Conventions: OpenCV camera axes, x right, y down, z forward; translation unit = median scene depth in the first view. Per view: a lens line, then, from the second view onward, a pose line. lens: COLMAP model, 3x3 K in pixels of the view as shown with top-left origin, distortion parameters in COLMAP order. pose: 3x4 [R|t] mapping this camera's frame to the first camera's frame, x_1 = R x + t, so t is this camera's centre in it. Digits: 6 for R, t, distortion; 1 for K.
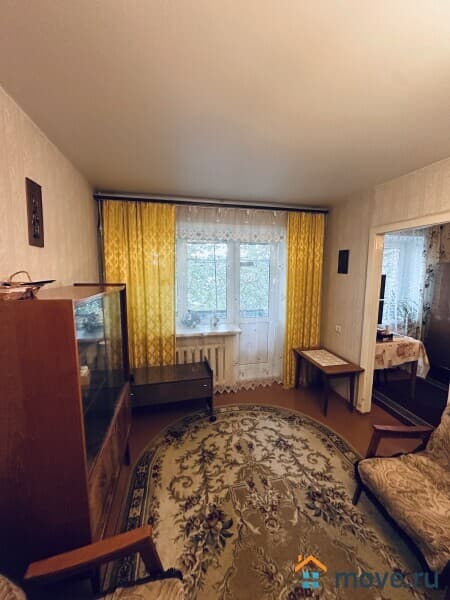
lens RADIAL K [[238.1, 0, 228.6], [0, 238.1, 298.5], [0, 0, 1]] dist [-0.001916, 0.000085]
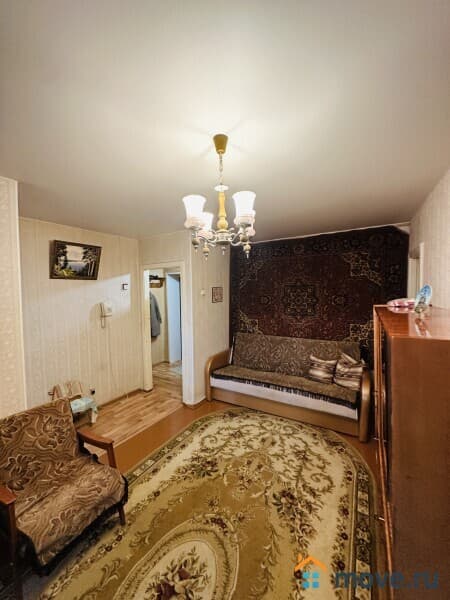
lens RADIAL K [[238.1, 0, 225.0], [0, 238.1, 297.6], [0, 0, 1]] dist [-0.001916, 0.000085]
pose [[0.739333, 0.000639, -0.673339, 0.623779], [-0.056923, 0.996479, -0.061557, -0.000352], [0.670929, 0.083840, 0.736767, -0.060111]]
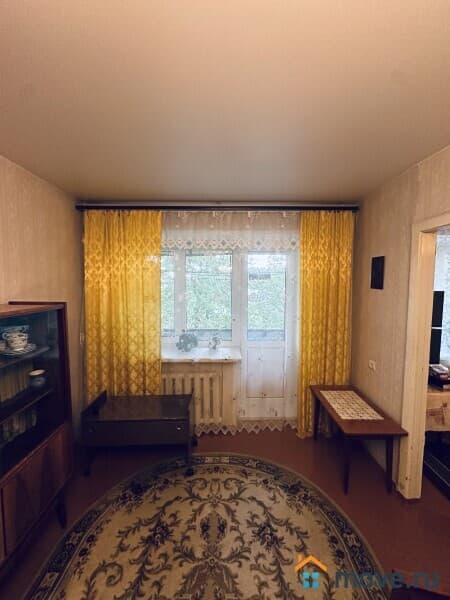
lens RADIAL K [[238.1, 0, 227.5], [0, 238.1, 299.1], [0, 0, 1]] dist [-0.001916, 0.000085]
pose [[0.977188, 0.010771, -0.212103, 0.228549], [-0.022003, 0.998473, -0.050666, -0.032342], [0.211233, 0.054177, 0.975933, 0.237057]]
